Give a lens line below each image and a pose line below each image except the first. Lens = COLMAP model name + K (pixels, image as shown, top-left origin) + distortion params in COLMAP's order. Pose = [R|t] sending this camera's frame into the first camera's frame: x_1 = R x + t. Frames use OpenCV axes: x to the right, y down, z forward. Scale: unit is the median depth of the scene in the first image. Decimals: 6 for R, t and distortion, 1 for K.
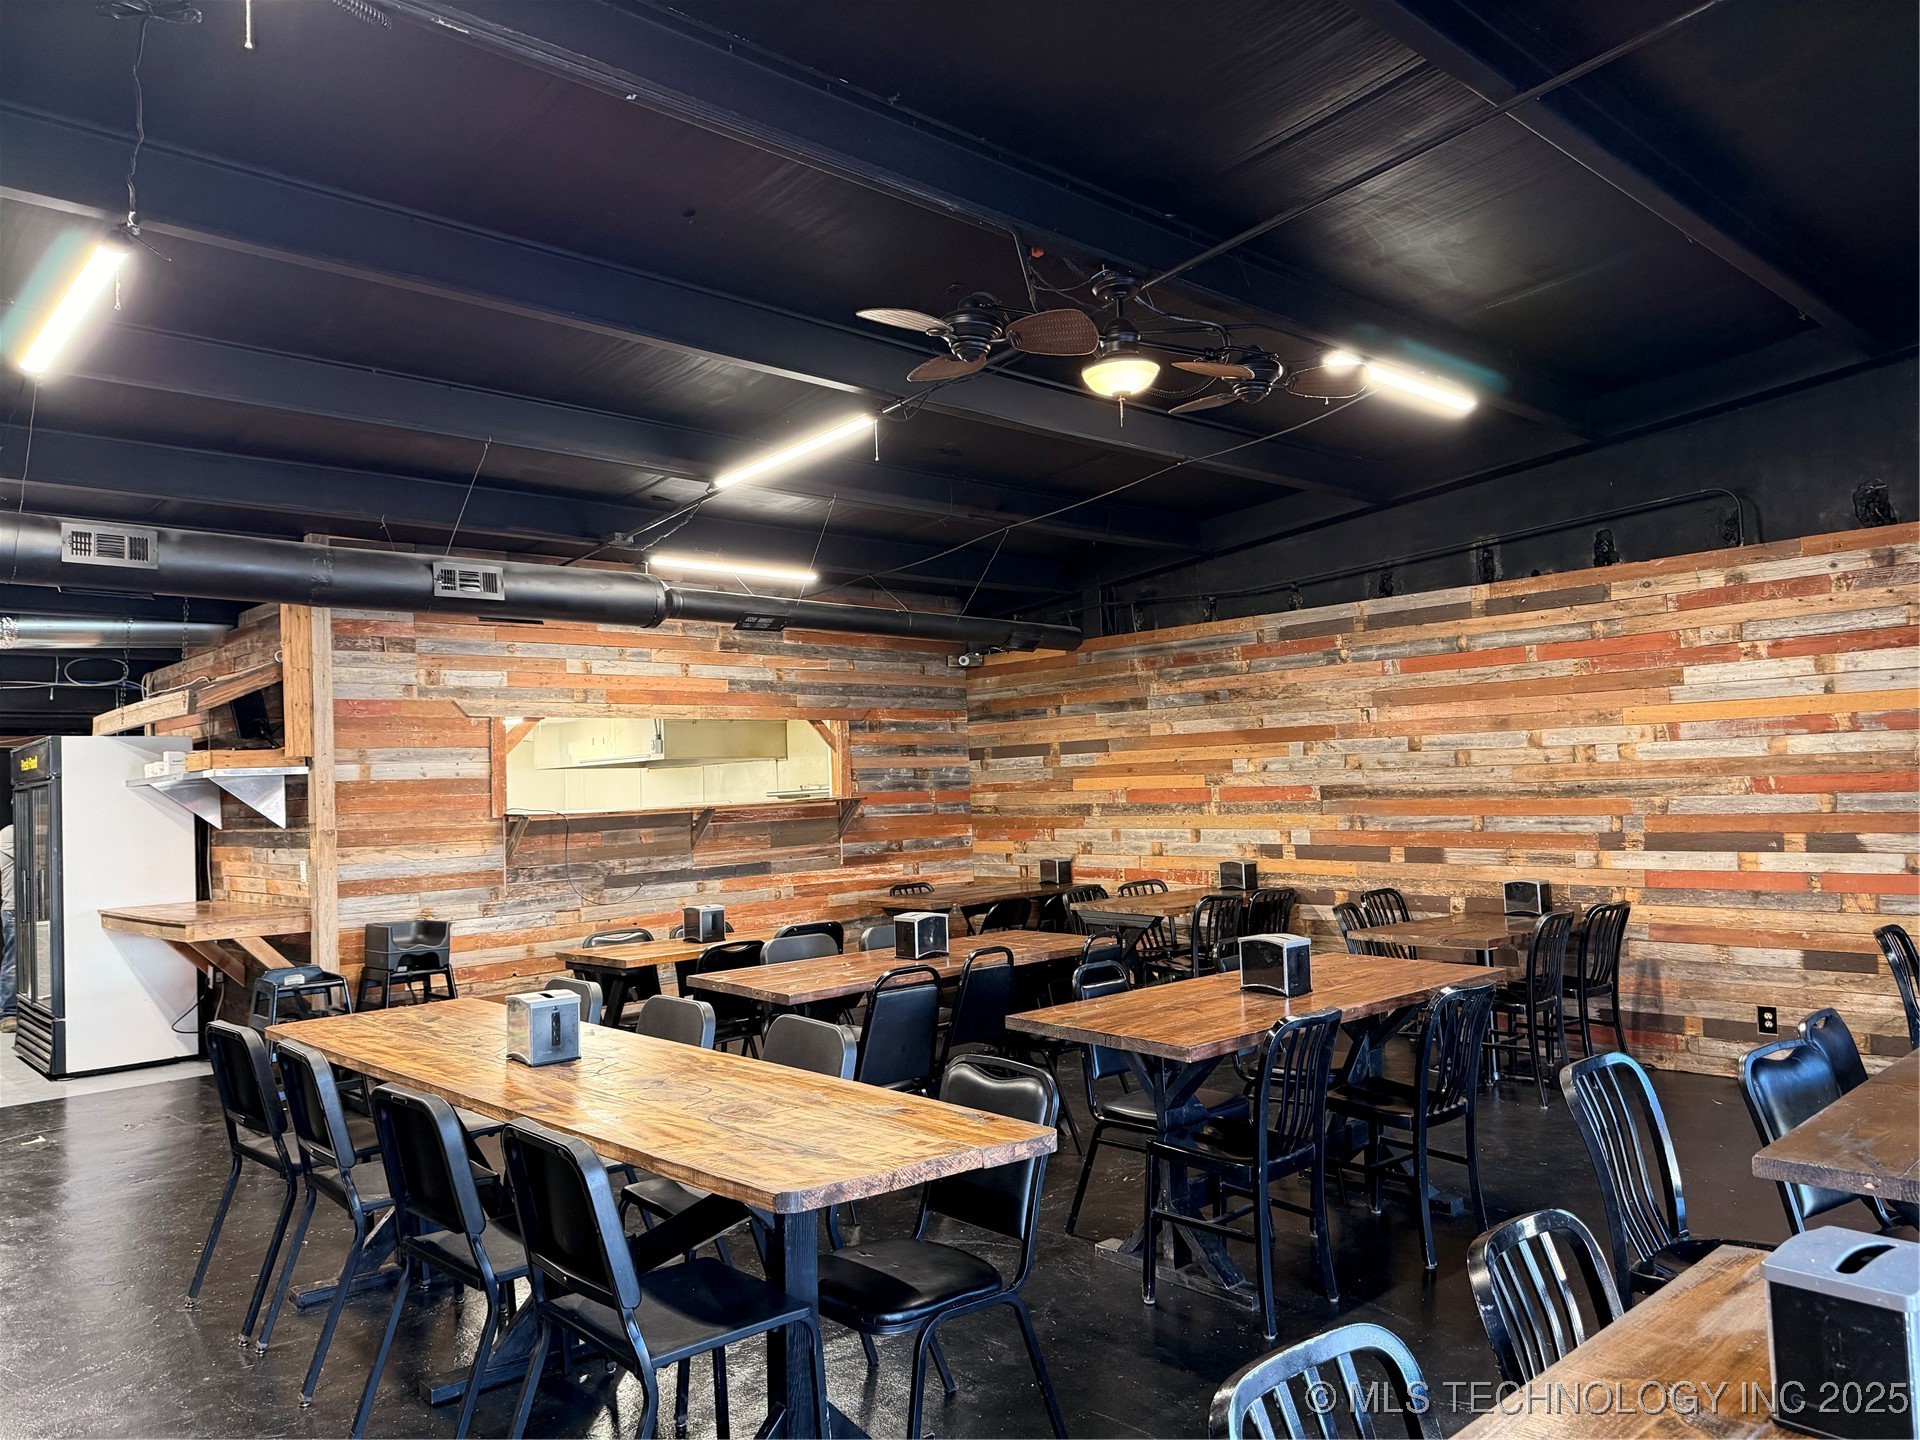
lens RADIAL K [[1340.3, 0, 960.0], [0, 1340.3, 720.0], [0, 0, 1]] dist [0.080817, -0.121263]
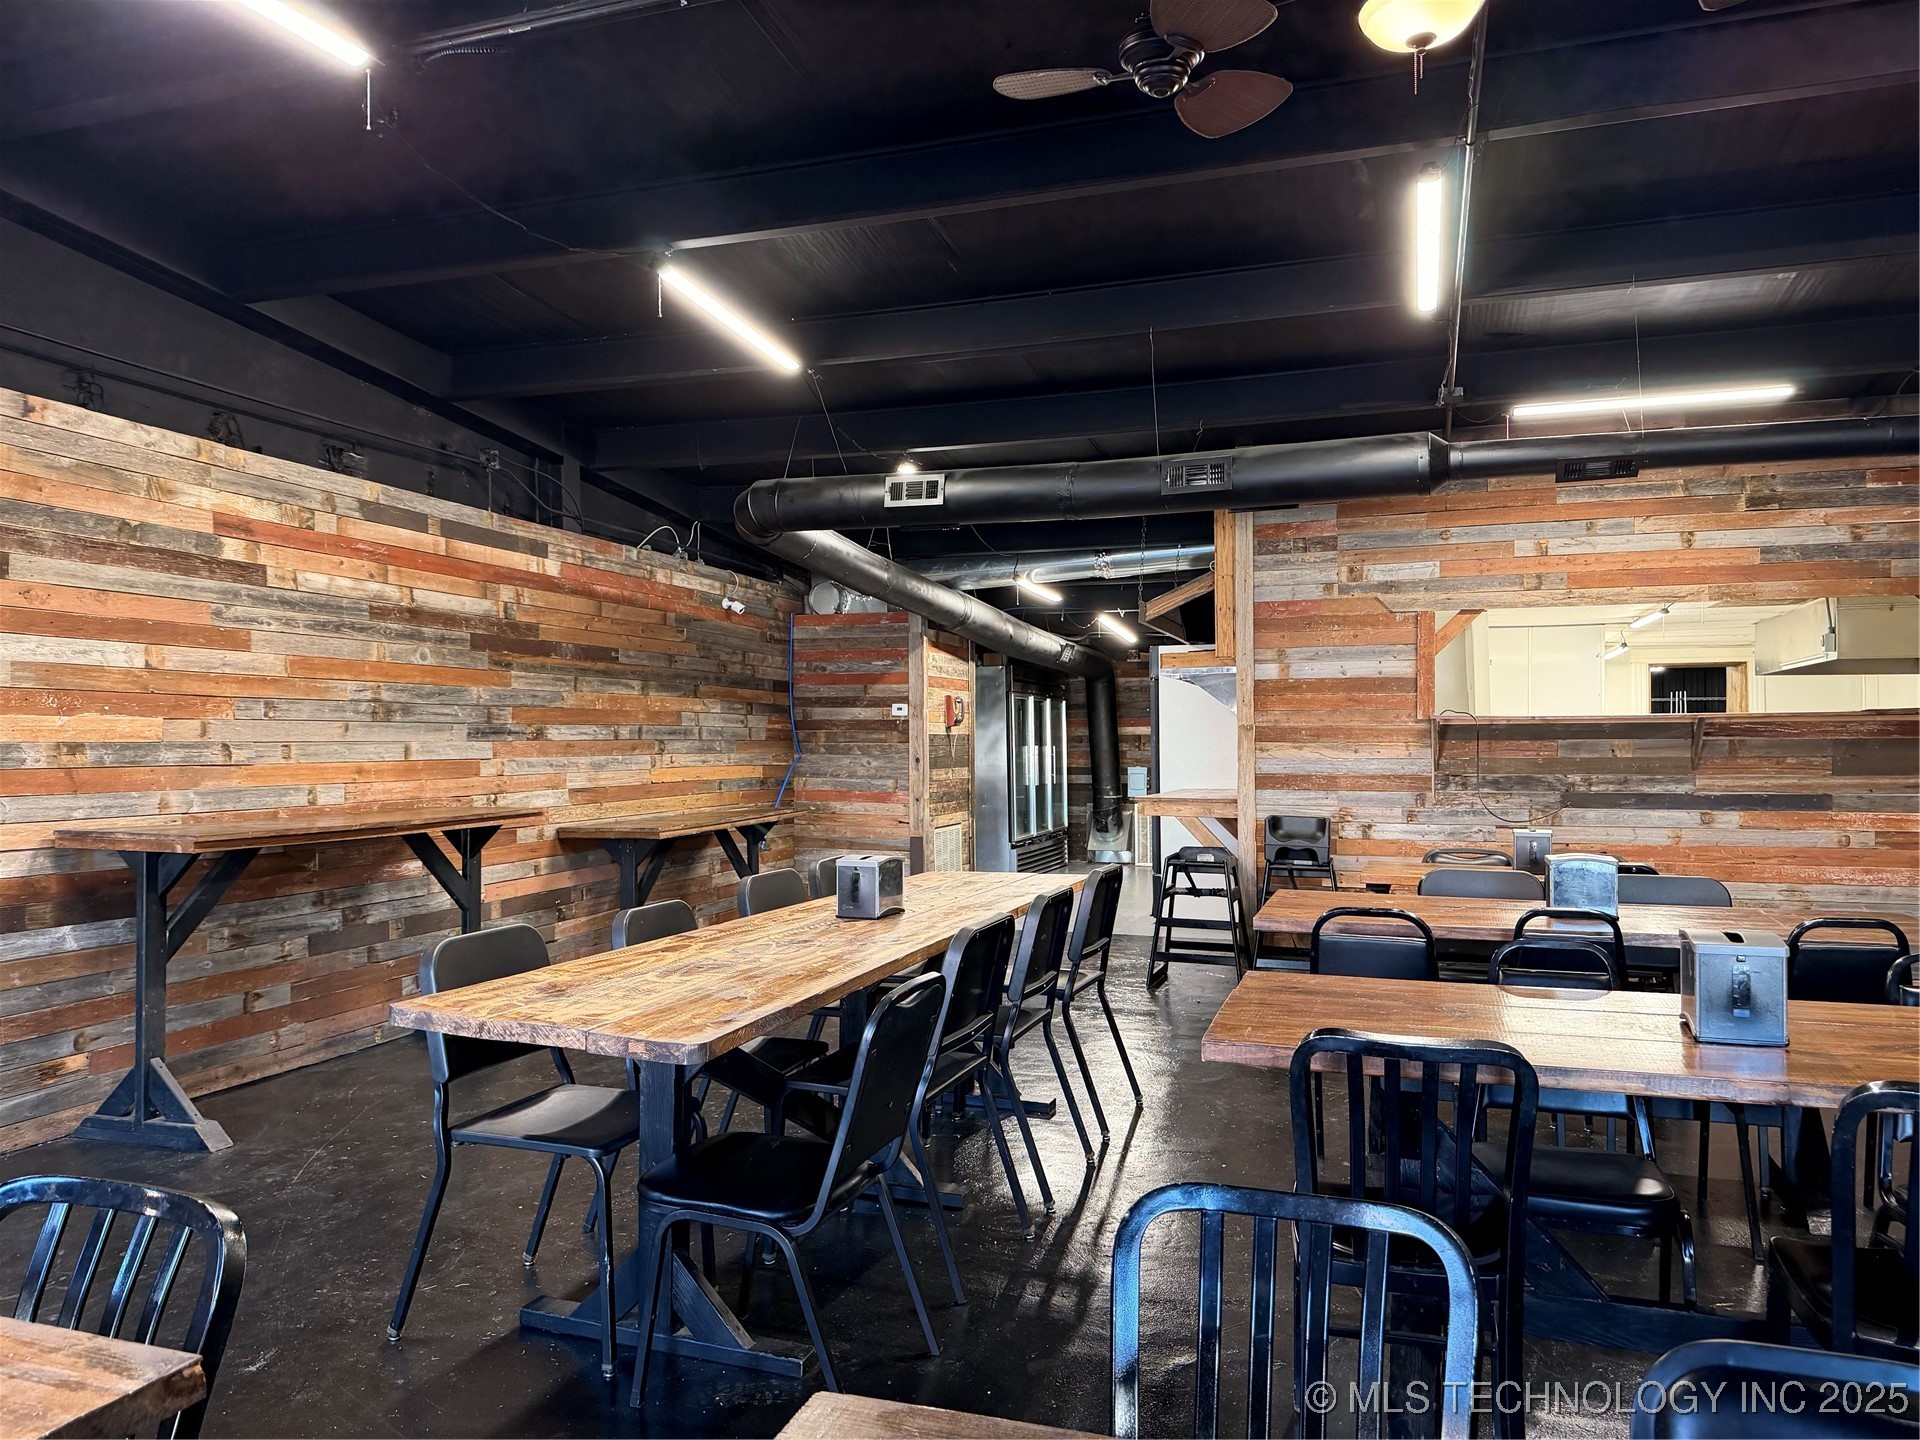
lens RADIAL K [[1333.3, 0, 954.6], [0, 1333.3, 723.3], [0, 0, 1]] dist [0.180063, -0.256337]
pose [[0.474765, 0.025929, -0.879731, 0.328257], [0.029161, 0.998554, 0.045169, 0.022936], [0.879629, -0.047098, 0.473322, 0.268845]]
